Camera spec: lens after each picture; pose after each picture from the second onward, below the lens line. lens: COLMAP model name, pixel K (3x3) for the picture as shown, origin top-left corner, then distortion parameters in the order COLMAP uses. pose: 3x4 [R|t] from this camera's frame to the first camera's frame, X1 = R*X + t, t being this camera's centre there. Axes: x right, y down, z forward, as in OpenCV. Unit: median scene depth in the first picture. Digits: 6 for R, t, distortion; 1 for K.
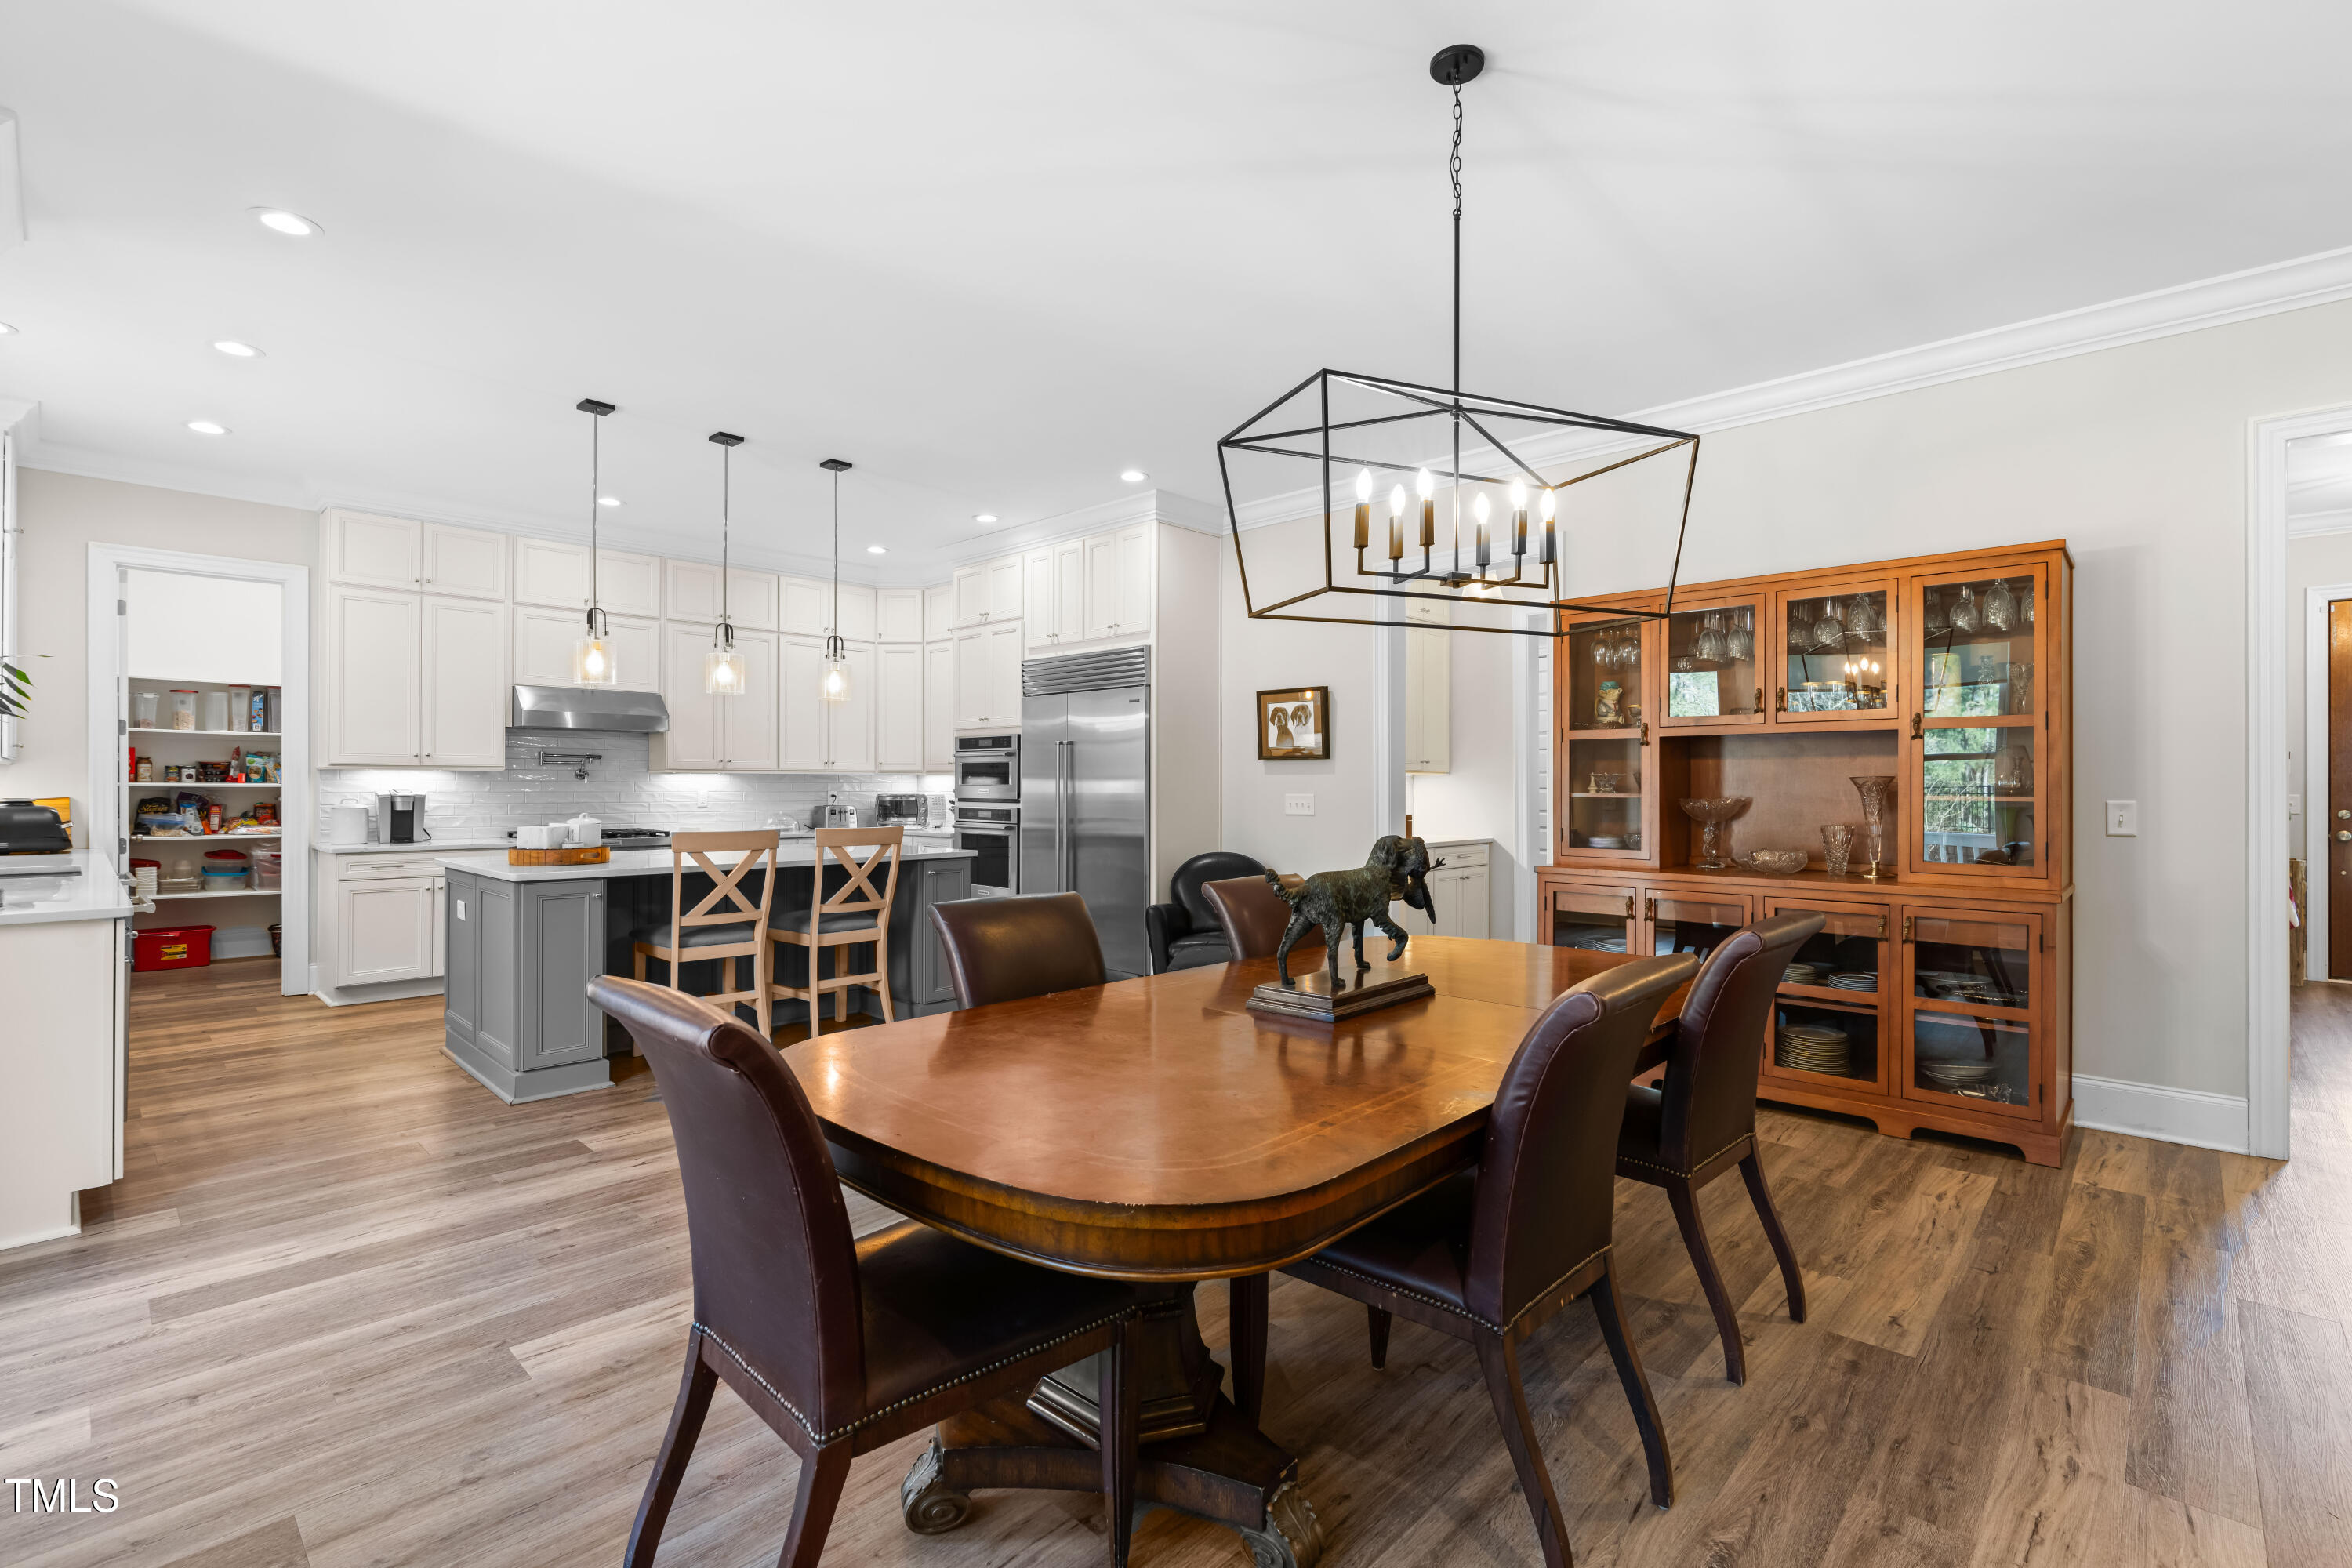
lens RADIAL K [[1059.3, 0, 1179.5], [0, 1059.3, 780.6], [0, 0, 1]] dist [-0.013134, 0.005486]
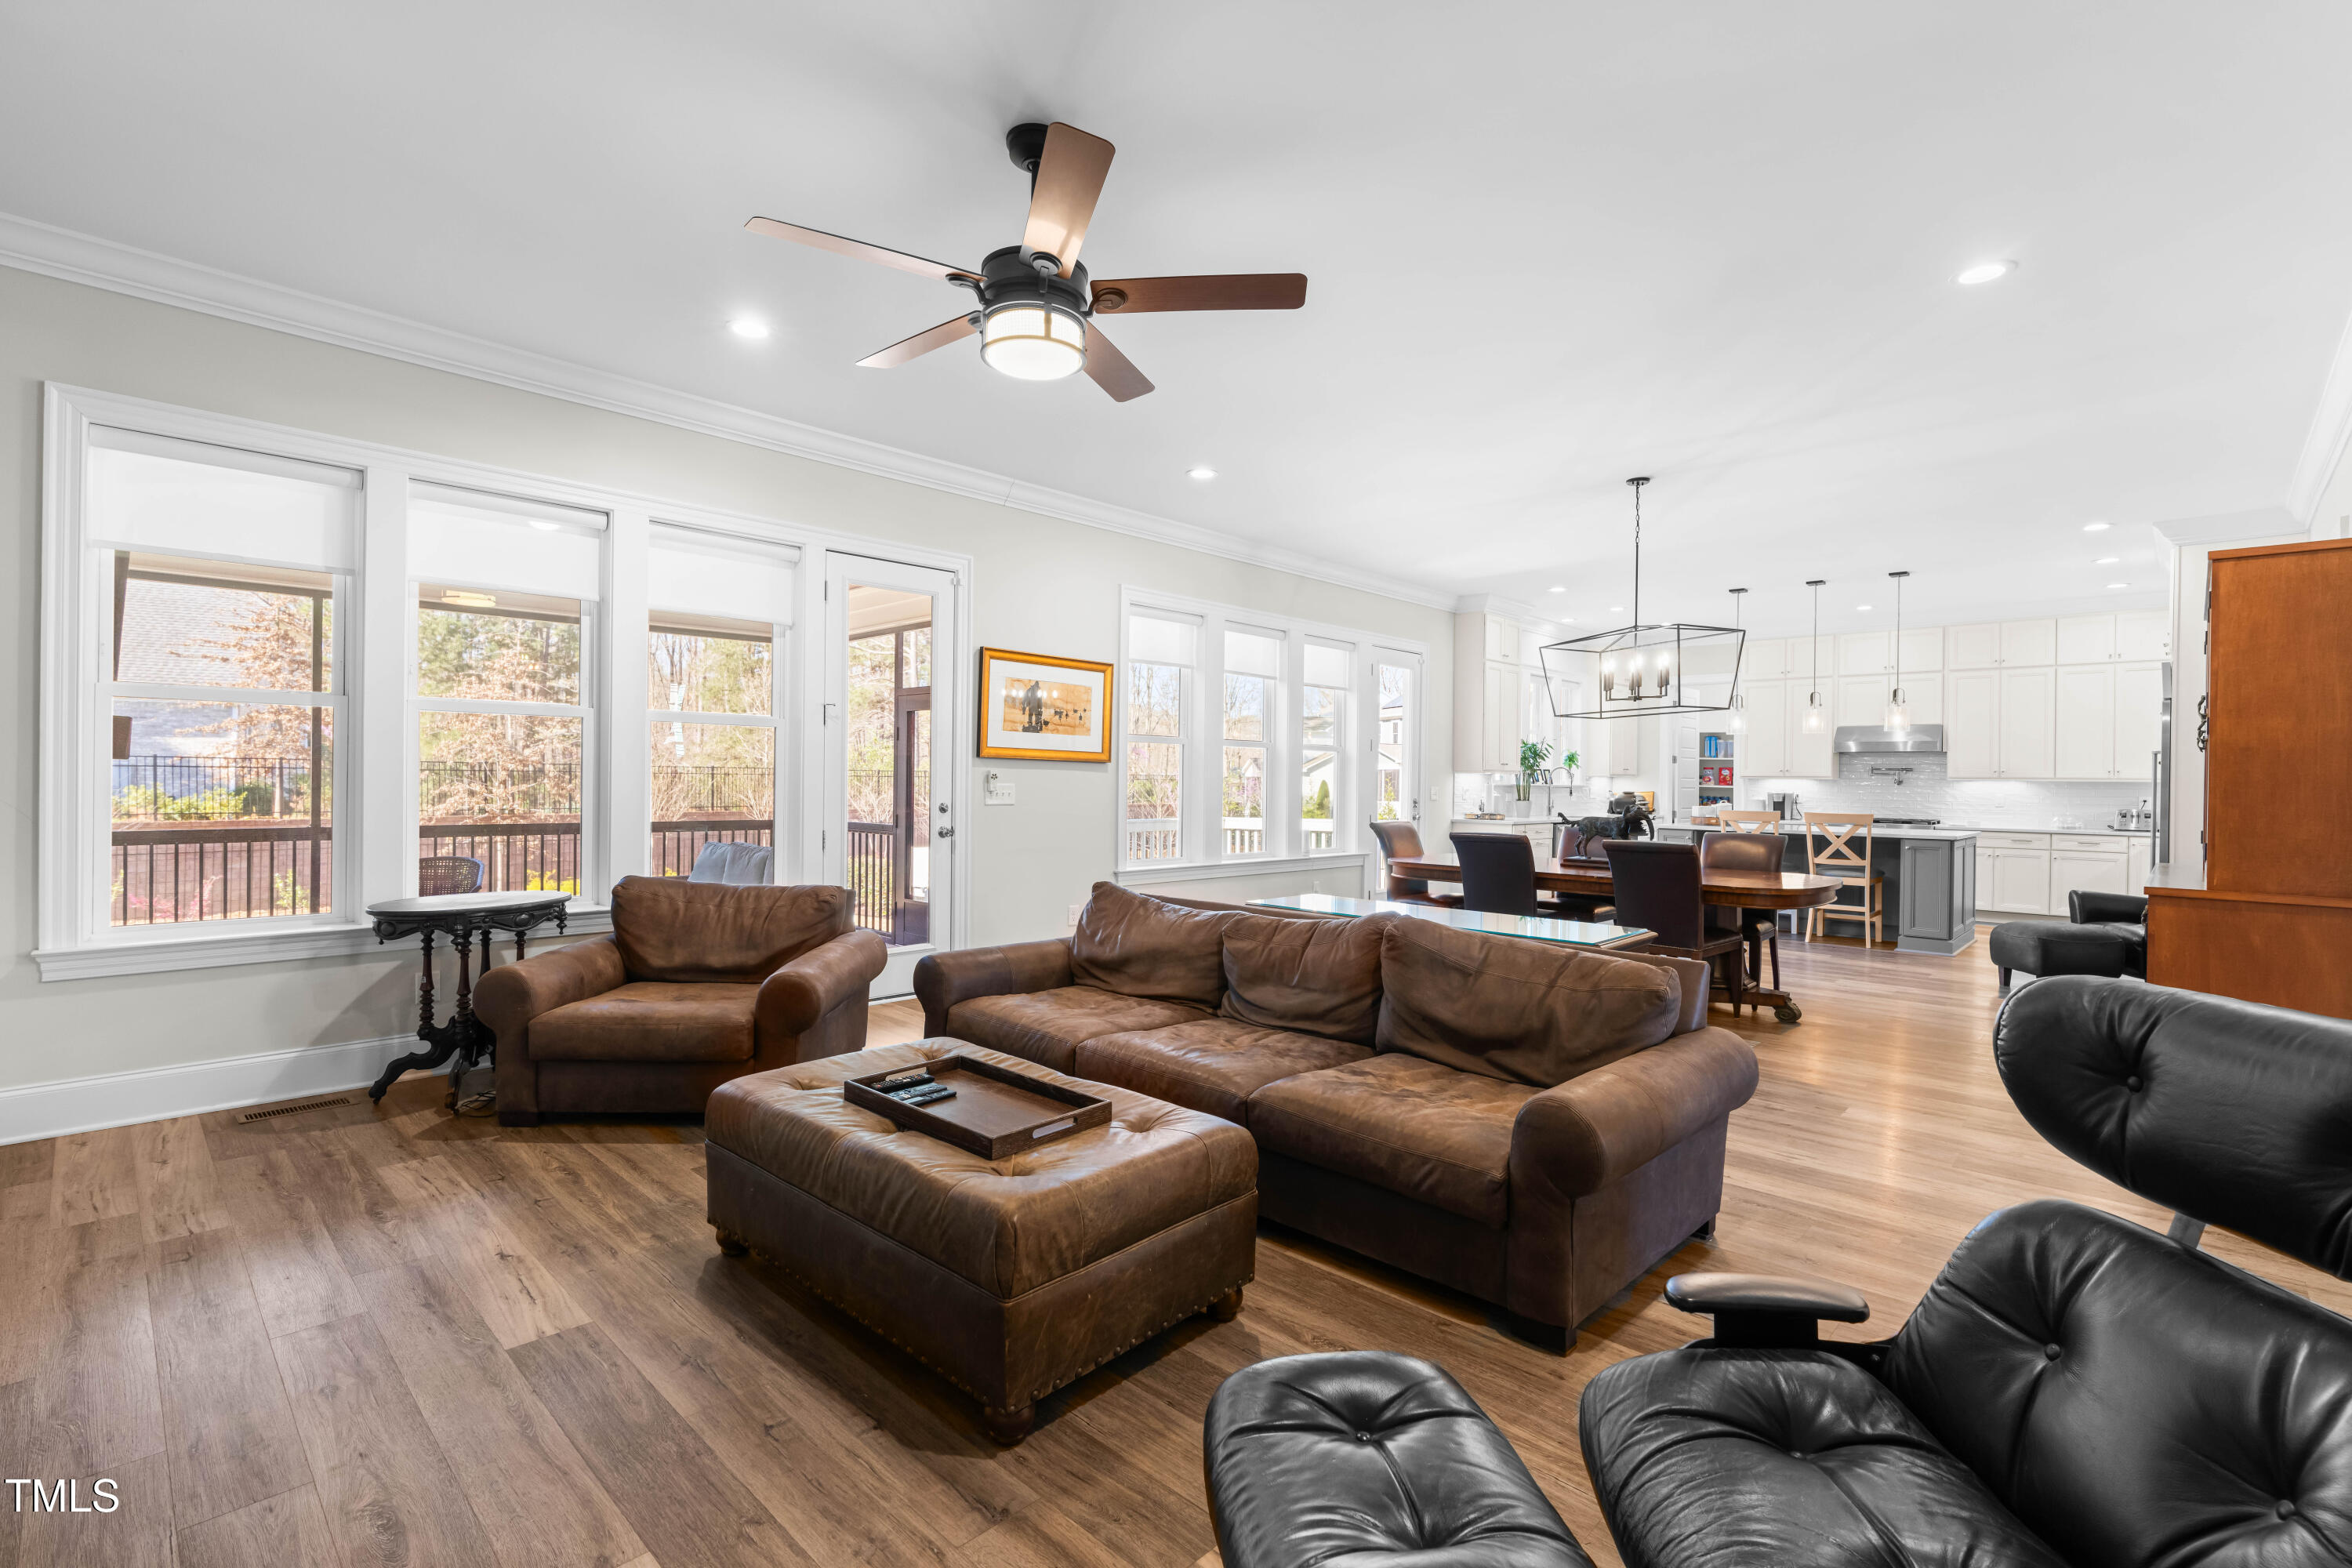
lens RADIAL K [[1059.3, 0, 1176.7], [0, 1059.3, 779.4], [0, 0, 1]] dist [-0.013134, 0.005486]
pose [[-0.009110, -0.002200, -0.999956, 1.059568], [-0.008251, 0.999964, -0.002124, 0.002785], [0.999924, 0.008231, -0.009128, -0.005111]]
